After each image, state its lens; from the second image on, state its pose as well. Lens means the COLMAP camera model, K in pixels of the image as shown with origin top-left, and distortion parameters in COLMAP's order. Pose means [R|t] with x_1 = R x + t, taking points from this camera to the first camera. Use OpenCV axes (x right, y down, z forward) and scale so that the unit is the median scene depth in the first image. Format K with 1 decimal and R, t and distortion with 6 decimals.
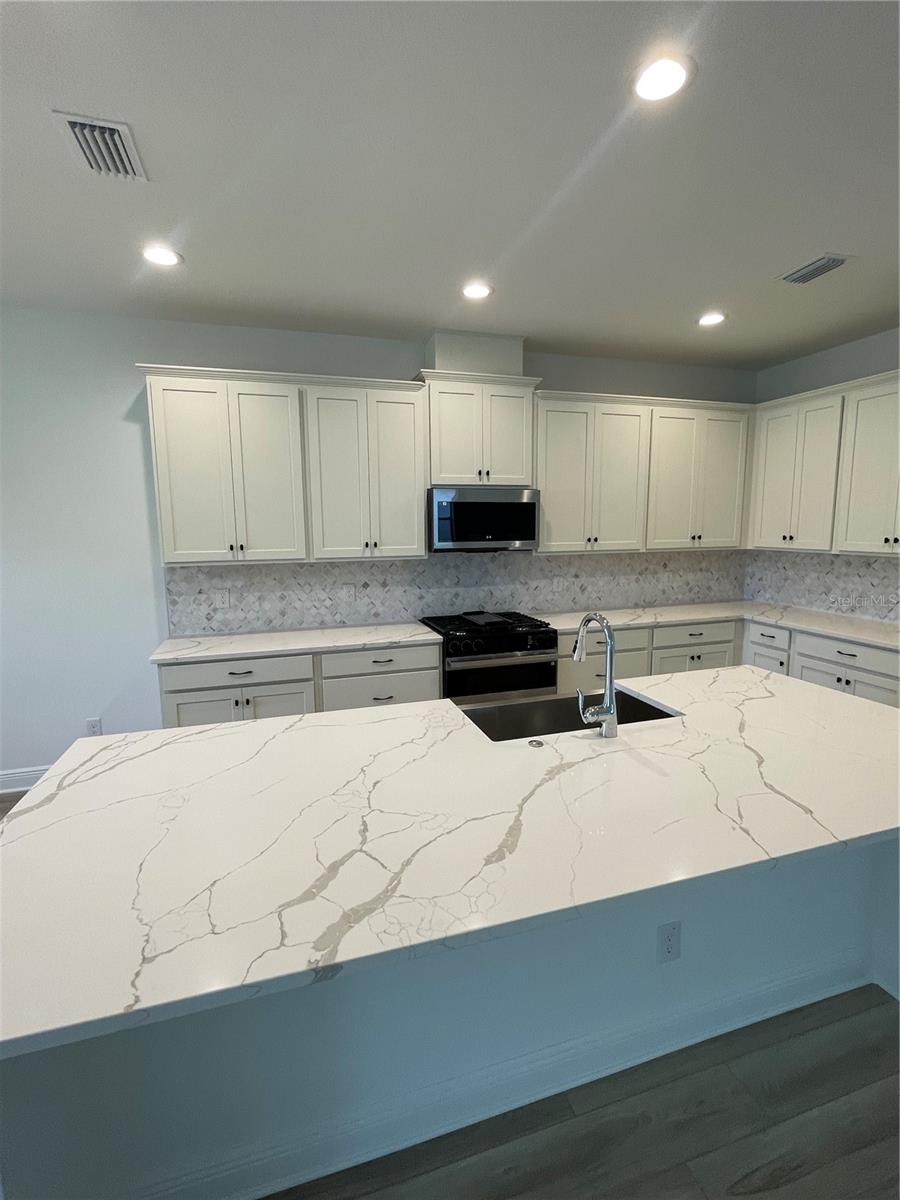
lens RADIAL K [[553.5, 0, 451.3], [0, 553.5, 597.8], [0, 0, 1]] dist [-0.000912, -0.001345]
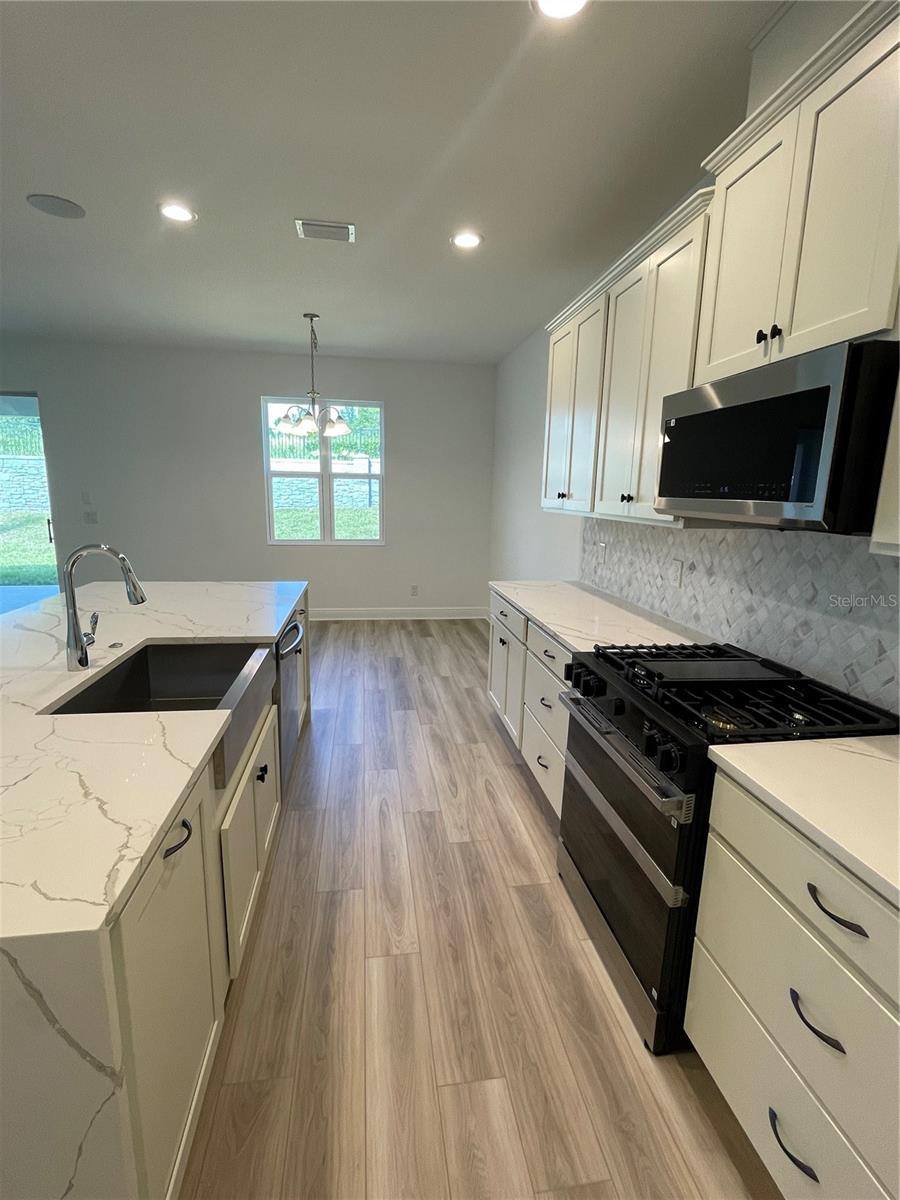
lens RADIAL K [[553.5, 0, 446.4], [0, 553.5, 602.1], [0, 0, 1]] dist [-0.000912, -0.001345]
pose [[-0.162398, 0.202717, -0.965677, 0.548066], [-0.152192, 0.961812, 0.227499, -0.091427], [0.974918, 0.183913, -0.125344, 0.869873]]
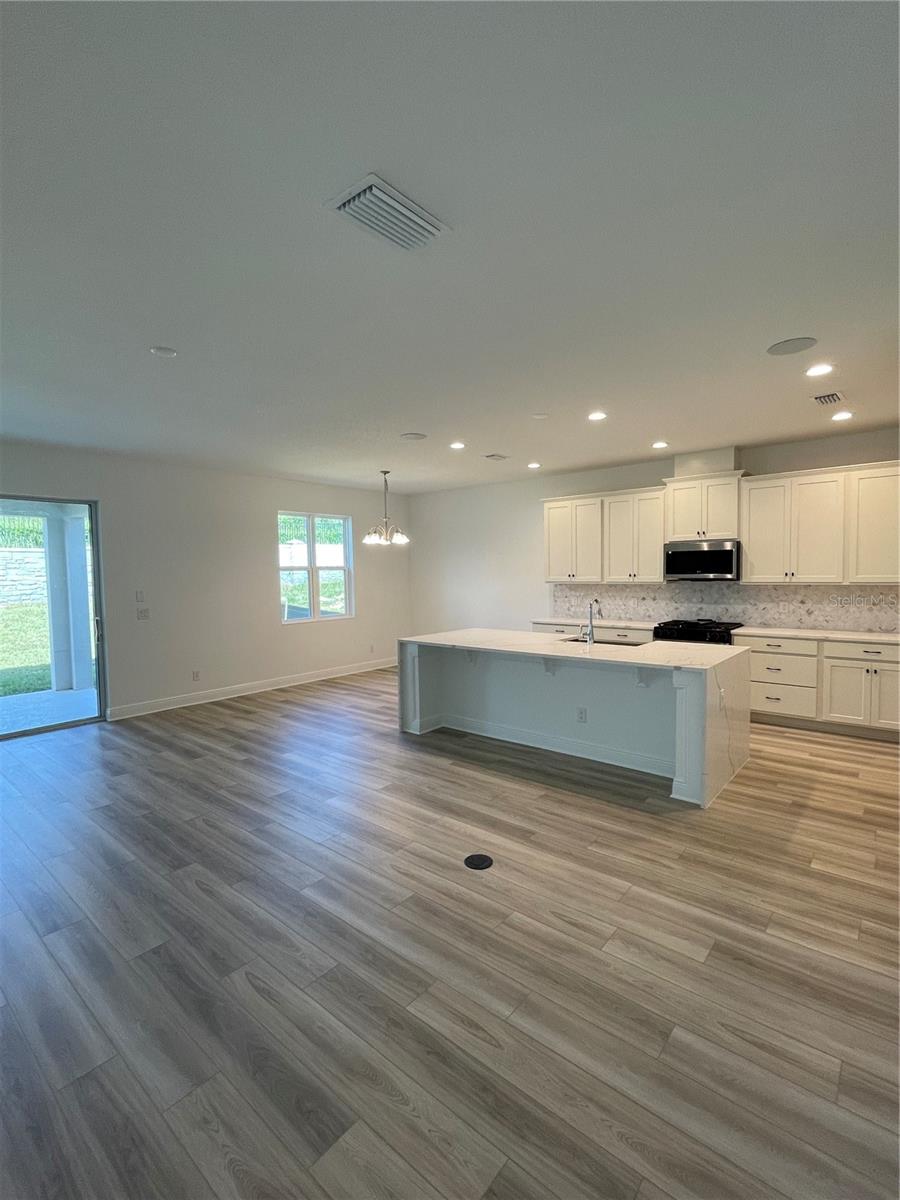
lens RADIAL K [[553.5, 0, 449.1], [0, 553.5, 600.9], [0, 0, 1]] dist [-0.000912, -0.001345]
pose [[0.532608, 0.047485, -0.845029, 1.077194], [-0.106662, 0.994230, -0.011358, 0.075016], [0.839614, 0.096182, 0.534600, -0.496094]]
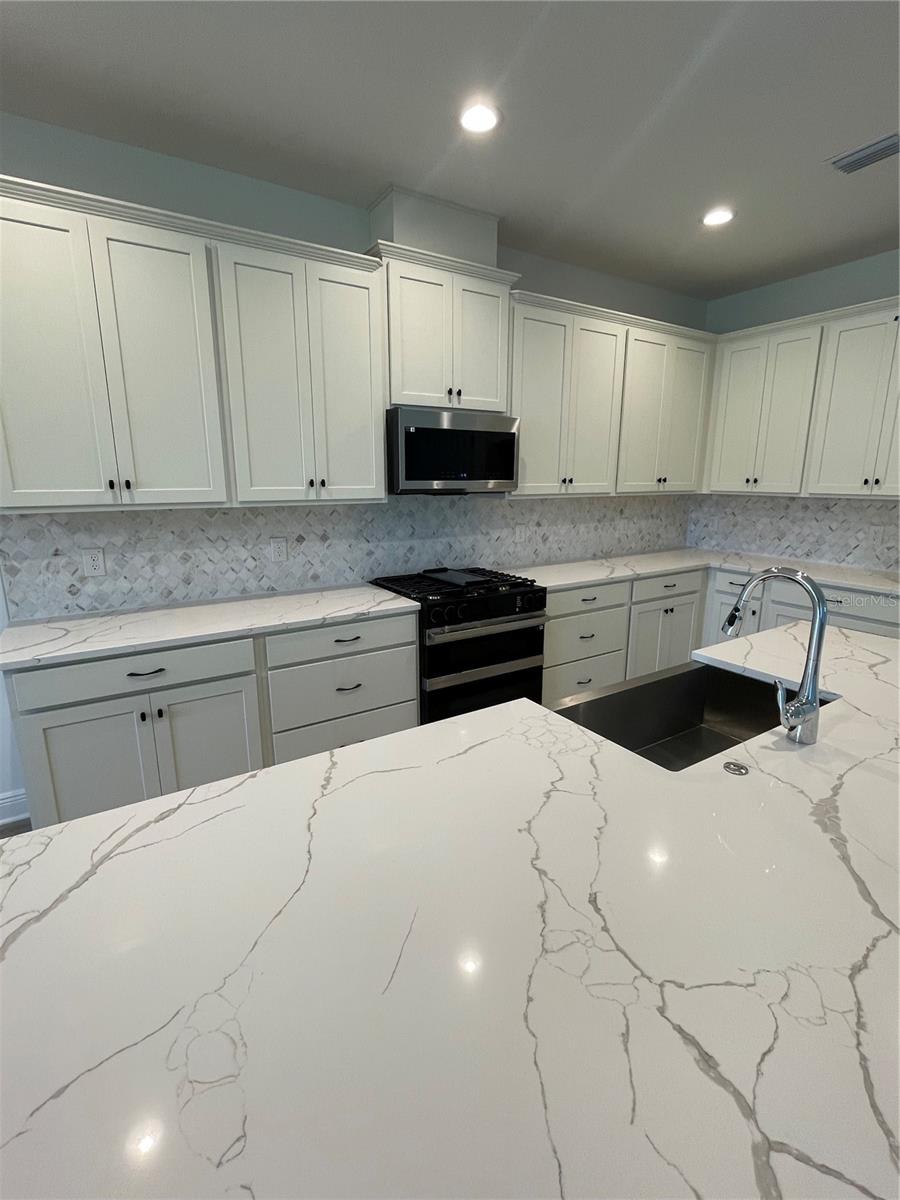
lens RADIAL K [[553.5, 0, 450.9], [0, 553.5, 597.1], [0, 0, 1]] dist [-0.000912, -0.001345]
pose [[0.966110, -0.045771, 0.254039, -0.162241], [0.025070, 0.996139, 0.084138, -0.002144], [-0.256909, -0.074918, 0.963527, 0.226183]]
